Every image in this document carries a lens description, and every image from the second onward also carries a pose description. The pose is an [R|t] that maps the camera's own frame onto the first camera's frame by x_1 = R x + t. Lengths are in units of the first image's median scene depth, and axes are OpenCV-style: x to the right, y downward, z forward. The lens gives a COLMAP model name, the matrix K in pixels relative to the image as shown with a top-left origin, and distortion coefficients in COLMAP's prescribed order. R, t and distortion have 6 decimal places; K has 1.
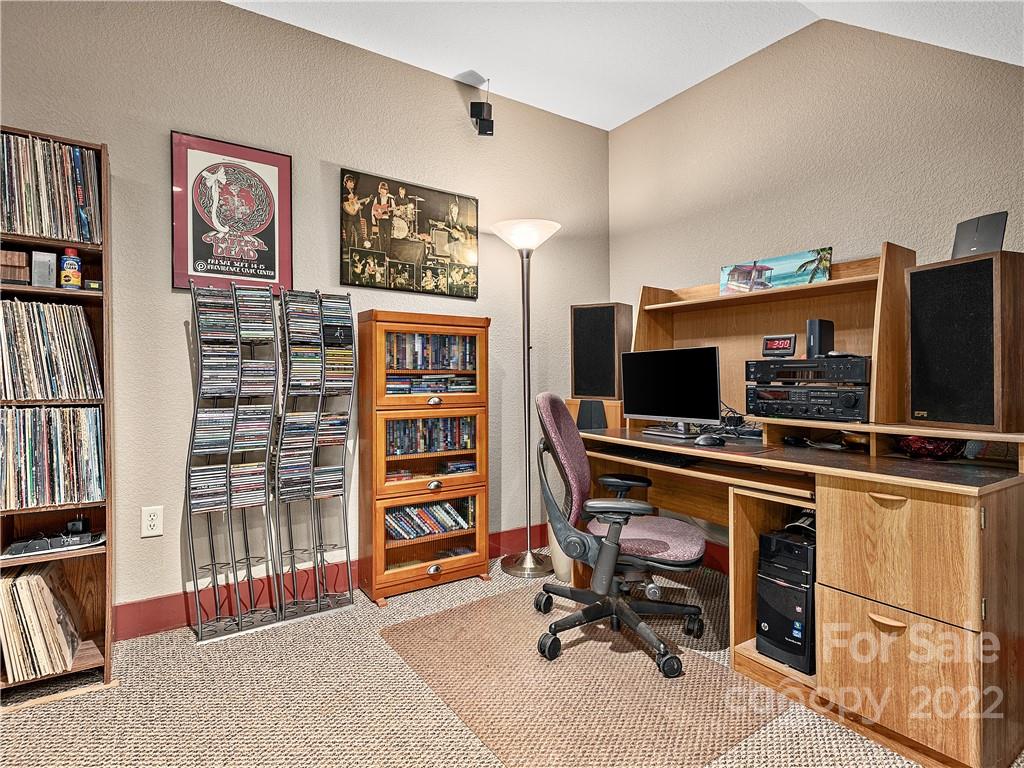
lens RADIAL K [[519.0, 0, 470.1], [0, 519.0, 351.0], [0, 0, 1]] dist [-0.000554, -0.000382]
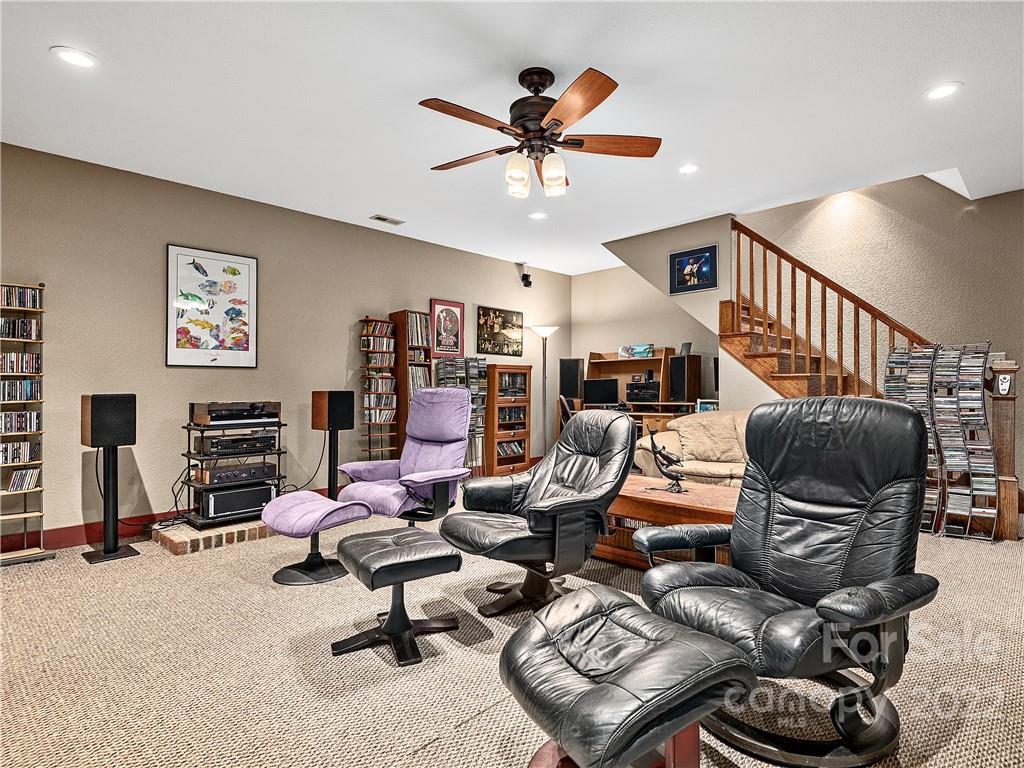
lens RADIAL K [[534.5, 0, 528.8], [0, 534.5, 381.6], [0, 0, 1]] dist [-0.001903, -0.001111]
pose [[0.958422, -0.007586, 0.285253, -0.713100], [-0.001541, 0.999494, 0.031758, -0.070698], [-0.285350, -0.030878, 0.957926, -1.439587]]
